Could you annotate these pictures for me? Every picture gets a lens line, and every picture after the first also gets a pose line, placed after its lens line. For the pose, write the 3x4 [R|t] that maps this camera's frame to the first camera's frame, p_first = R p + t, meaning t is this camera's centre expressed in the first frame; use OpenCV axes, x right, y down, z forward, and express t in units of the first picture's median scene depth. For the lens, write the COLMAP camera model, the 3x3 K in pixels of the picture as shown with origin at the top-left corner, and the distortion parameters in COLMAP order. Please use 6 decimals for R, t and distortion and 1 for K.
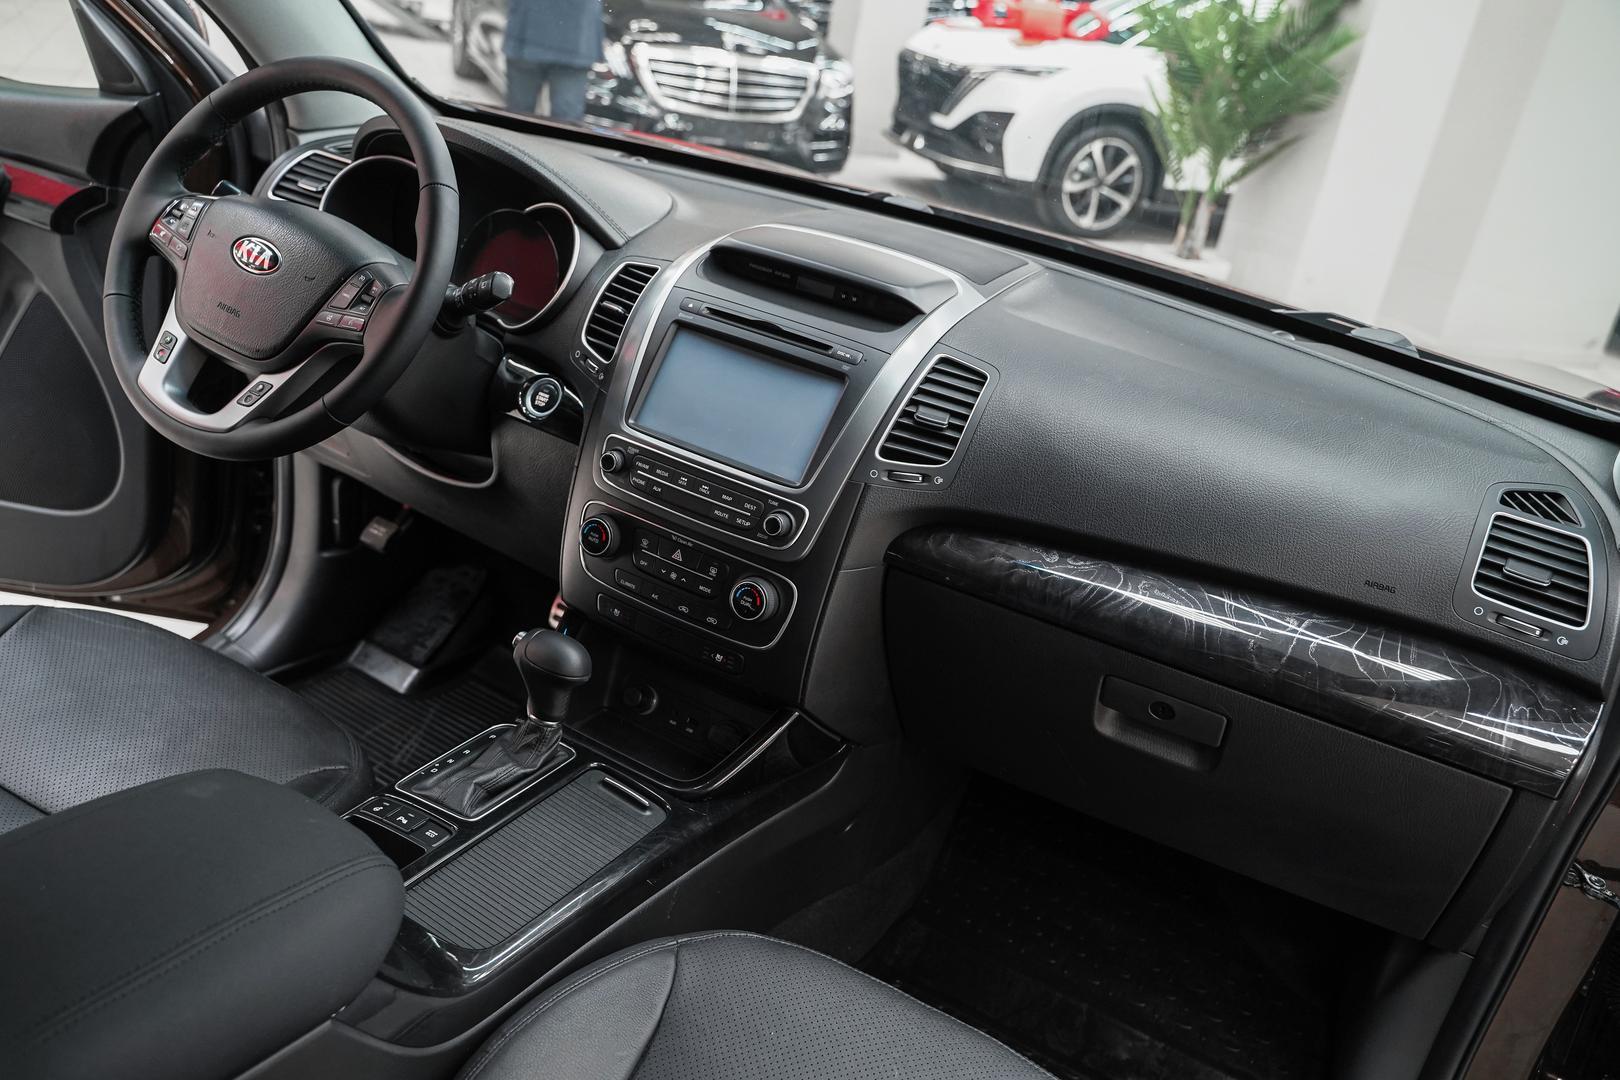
lens RADIAL K [[1325.9, 0, 797.3], [0, 1325.9, 543.8], [0, 0, 1]] dist [-0.008579, 0.000898]
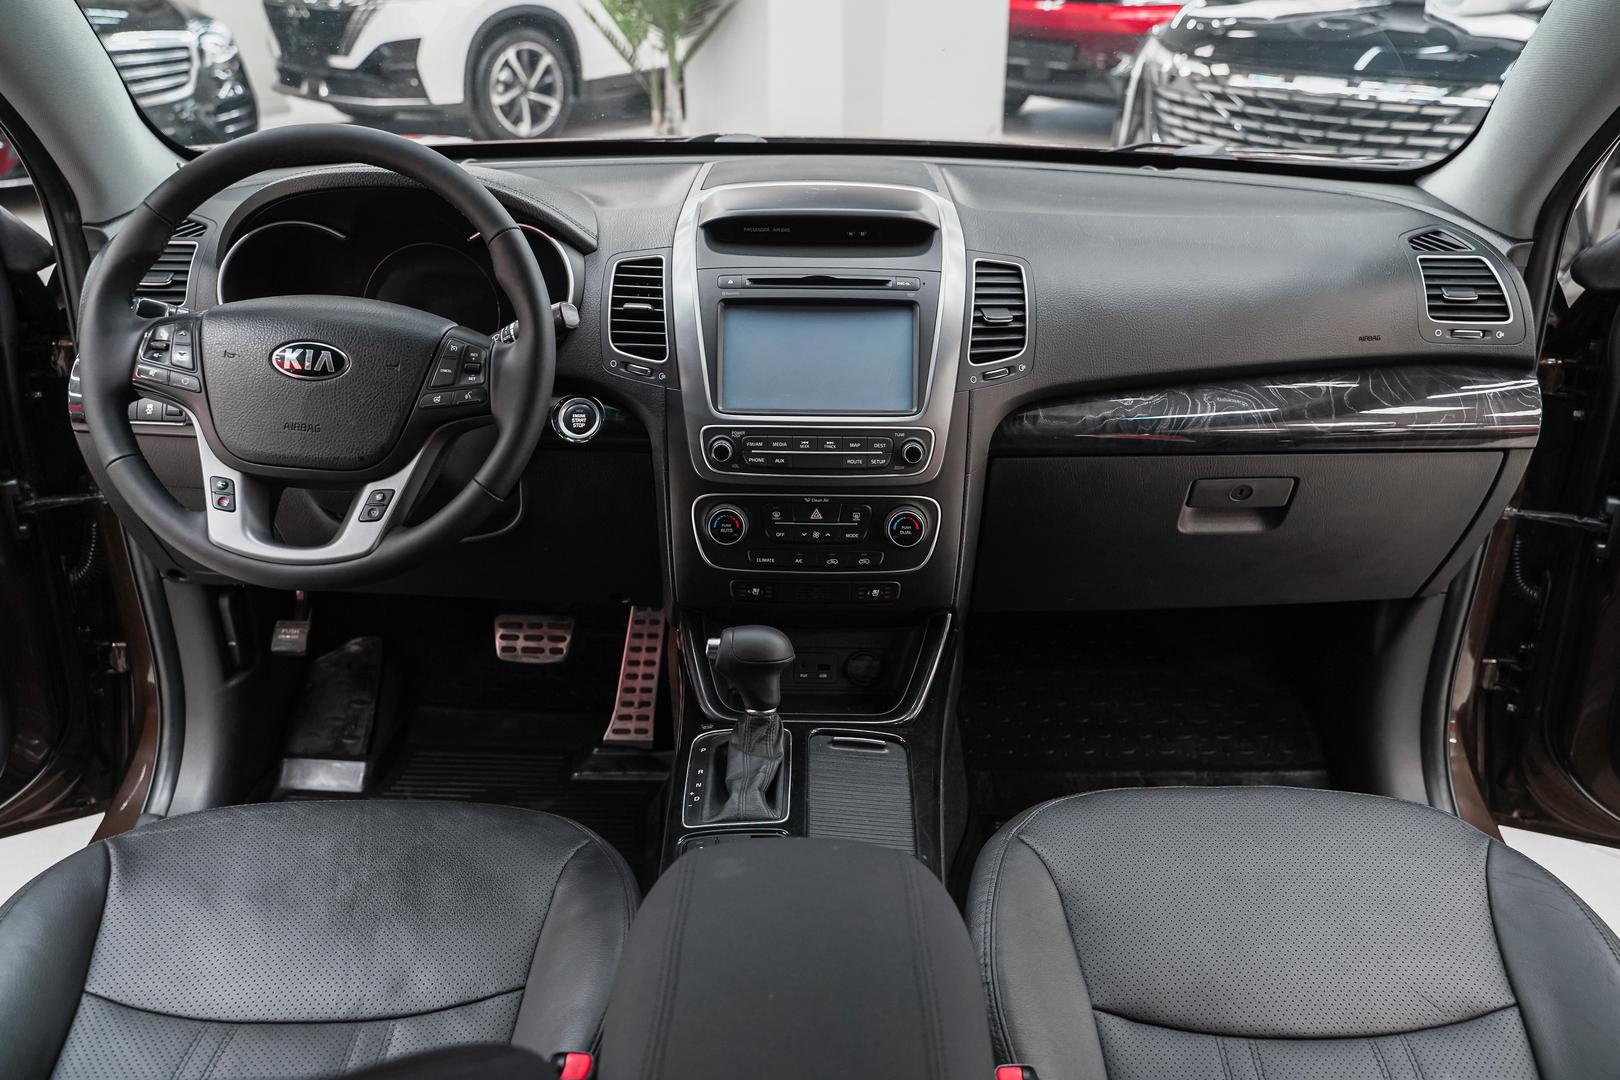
lens RADIAL K [[1328.0, 0, 810.9], [0, 1328.0, 523.4], [0, 0, 1]] dist [-0.007181, -0.002756]
pose [[0.858778, -0.345371, 0.378442, -0.472536], [0.323975, 0.938282, 0.121109, -0.108337], [-0.396913, 0.018600, 0.917668, 0.043341]]
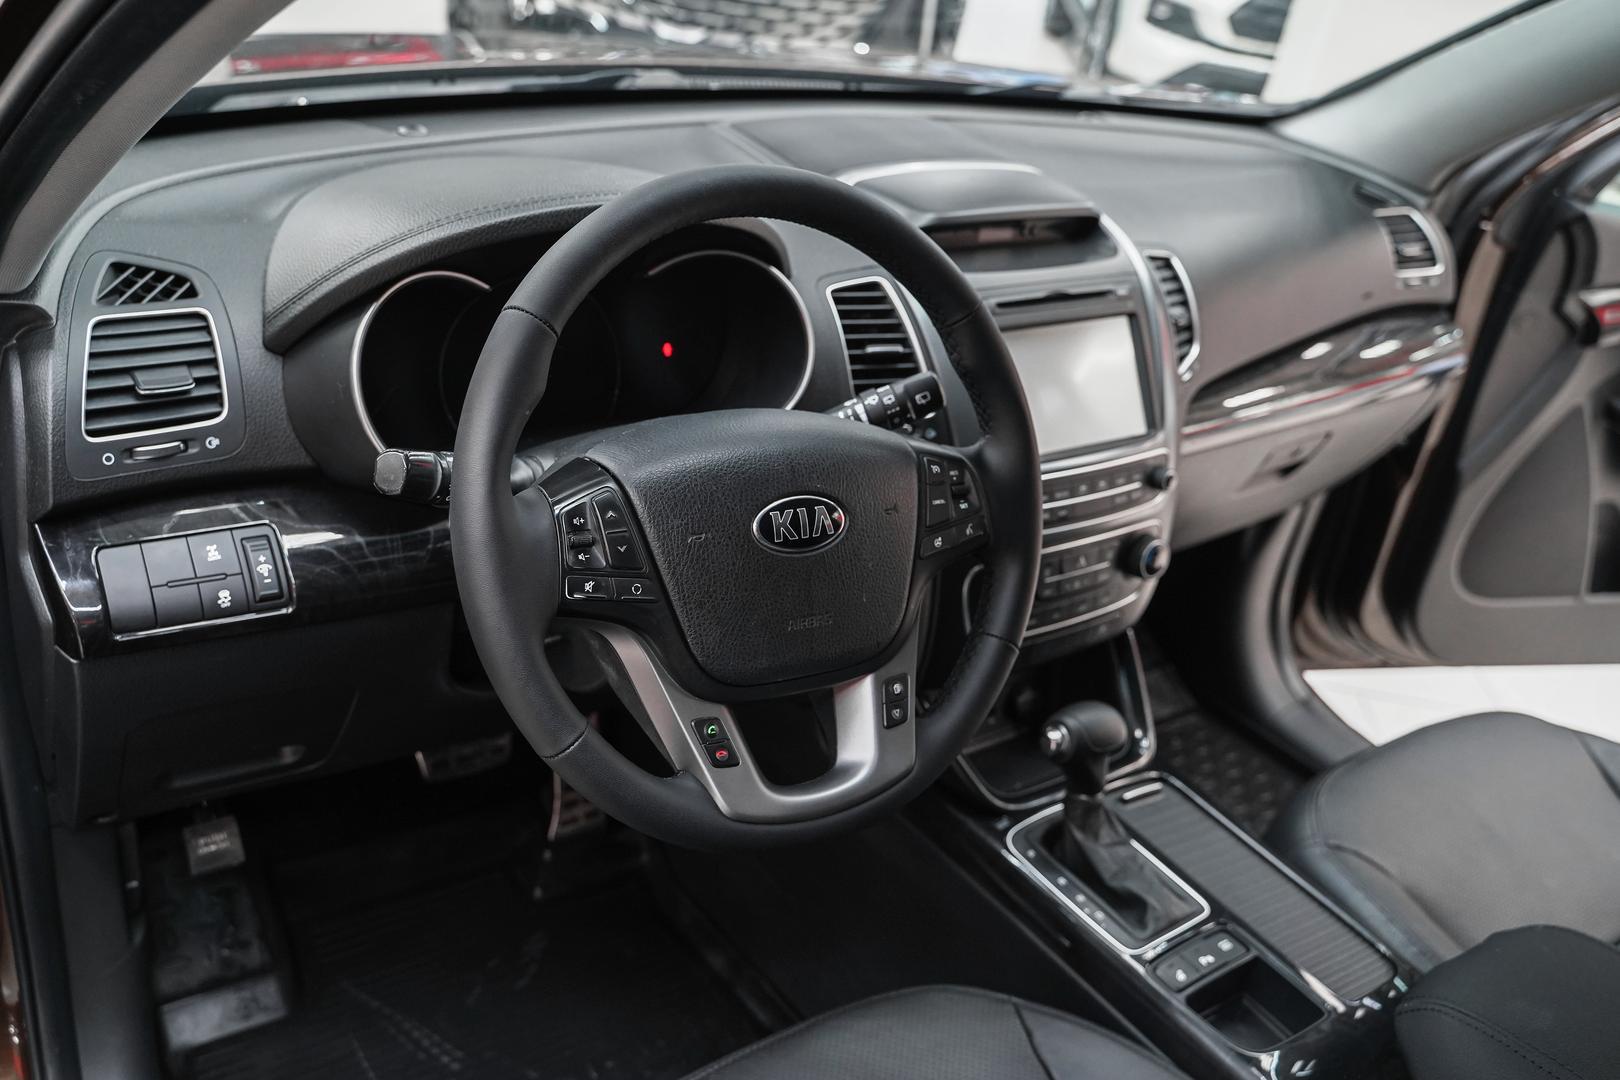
lens RADIAL K [[1373.3, 0, 772.2], [0, 1373.3, 497.8], [0, 0, 1]] dist [-0.001917, 0.002427]
pose [[0.452120, -0.509044, 0.732436, -0.836429], [0.300211, 0.860092, 0.412450, -0.472922], [-0.839917, 0.033409, 0.541685, 0.634919]]
